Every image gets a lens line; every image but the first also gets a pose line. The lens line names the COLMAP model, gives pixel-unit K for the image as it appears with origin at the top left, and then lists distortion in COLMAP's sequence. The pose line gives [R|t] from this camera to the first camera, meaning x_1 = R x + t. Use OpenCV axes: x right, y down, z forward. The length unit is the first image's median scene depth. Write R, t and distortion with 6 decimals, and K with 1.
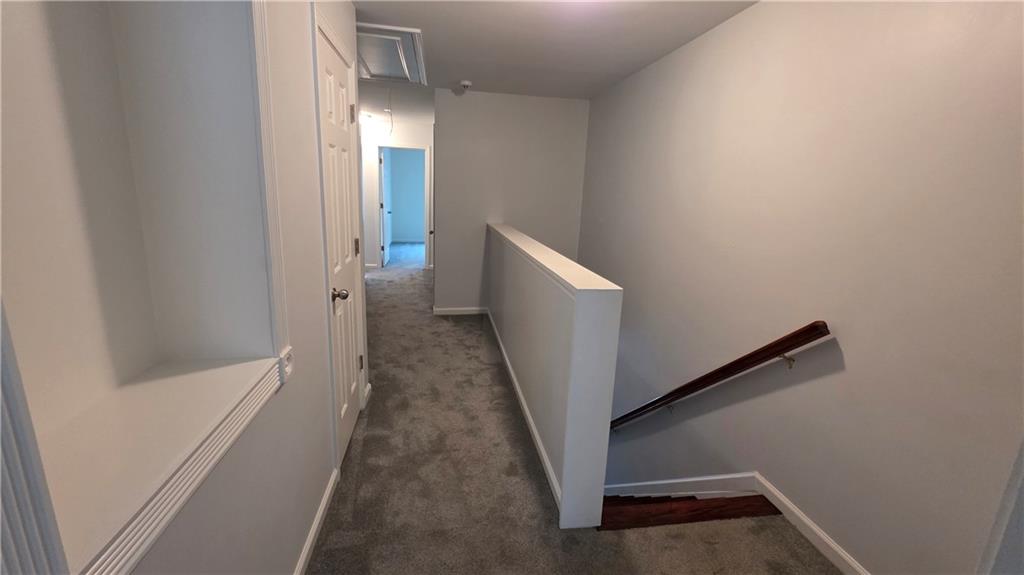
lens RADIAL K [[404.8, 0, 514.5], [0, 404.8, 277.9], [0, 0, 1]] dist [-0.000205, -0.000055]
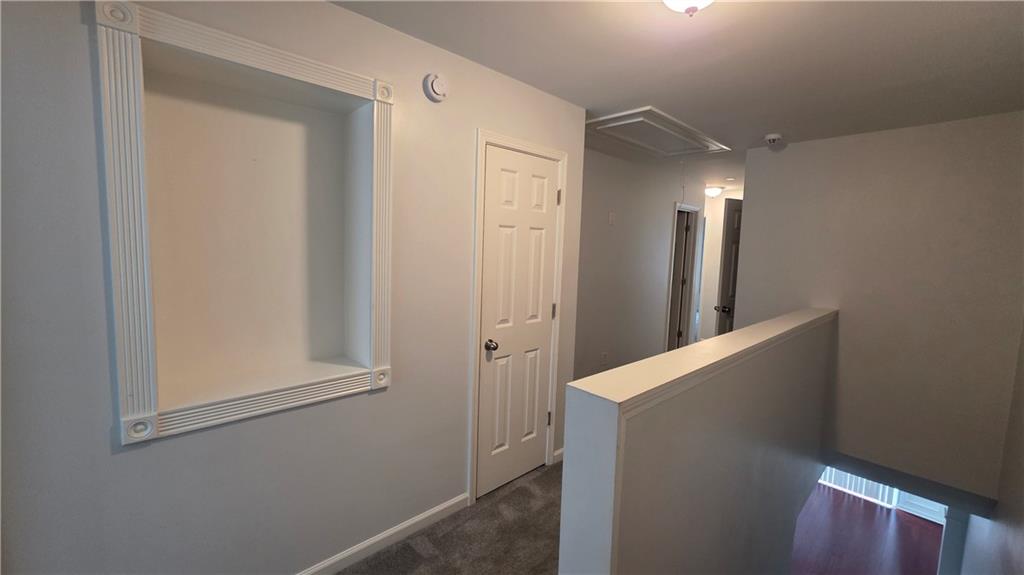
lens RADIAL K [[404.8, 0, 514.5], [0, 404.8, 277.9], [0, 0, 1]] dist [-0.000205, -0.000055]
pose [[0.552140, 0.042203, -0.832683, 0.488564], [-0.185474, 0.979910, -0.073321, -0.065556], [0.812860, 0.194925, 0.548874, 0.289329]]
